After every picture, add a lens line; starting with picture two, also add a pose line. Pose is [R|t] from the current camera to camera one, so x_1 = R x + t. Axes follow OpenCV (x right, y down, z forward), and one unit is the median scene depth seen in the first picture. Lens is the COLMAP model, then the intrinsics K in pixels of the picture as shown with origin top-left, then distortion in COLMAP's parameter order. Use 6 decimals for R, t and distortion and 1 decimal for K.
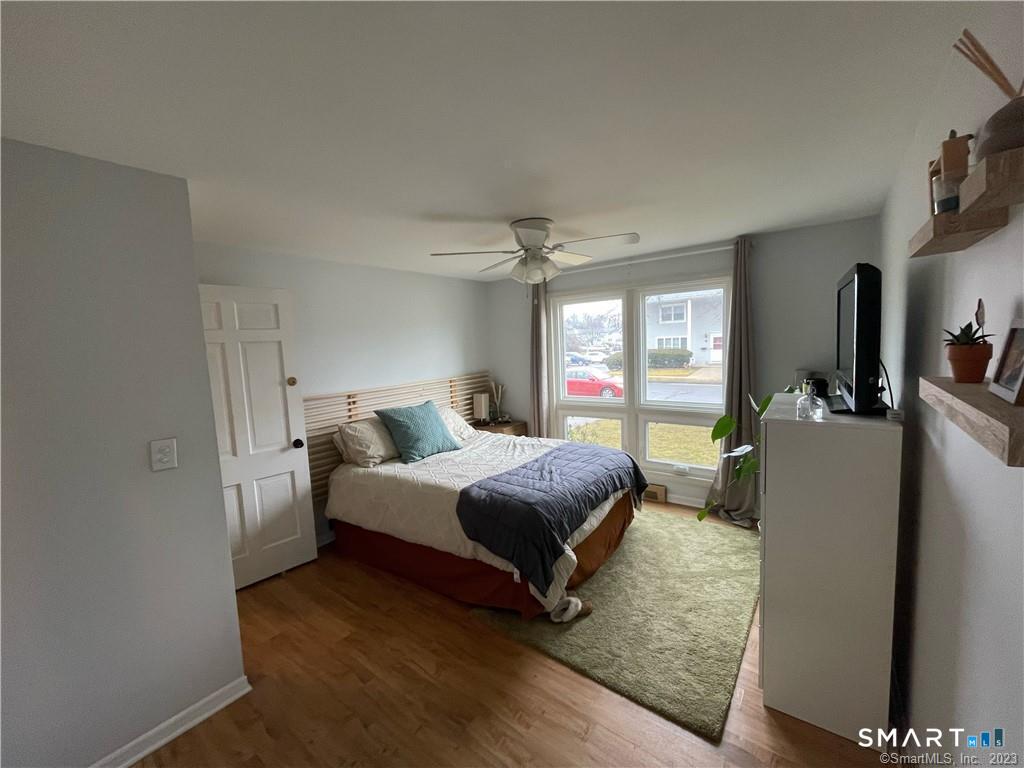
lens RADIAL K [[414.8, 0, 513.8], [0, 414.8, 382.8], [0, 0, 1]] dist [-0.001043, -0.000185]
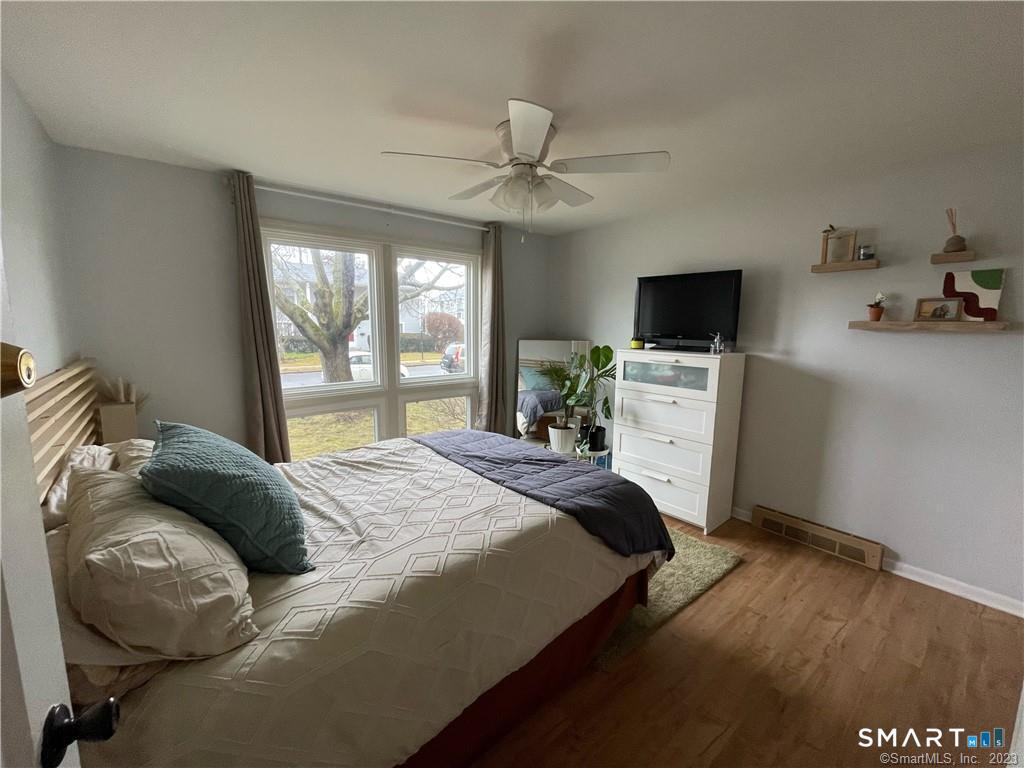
lens RADIAL K [[414.8, 0, 512.7], [0, 414.8, 384.0], [0, 0, 1]] dist [-0.001043, -0.000185]
pose [[0.230158, -0.093132, 0.968687, -0.598706], [0.075603, 0.994113, 0.077614, 0.004610], [-0.970212, 0.055372, 0.235844, 0.732838]]
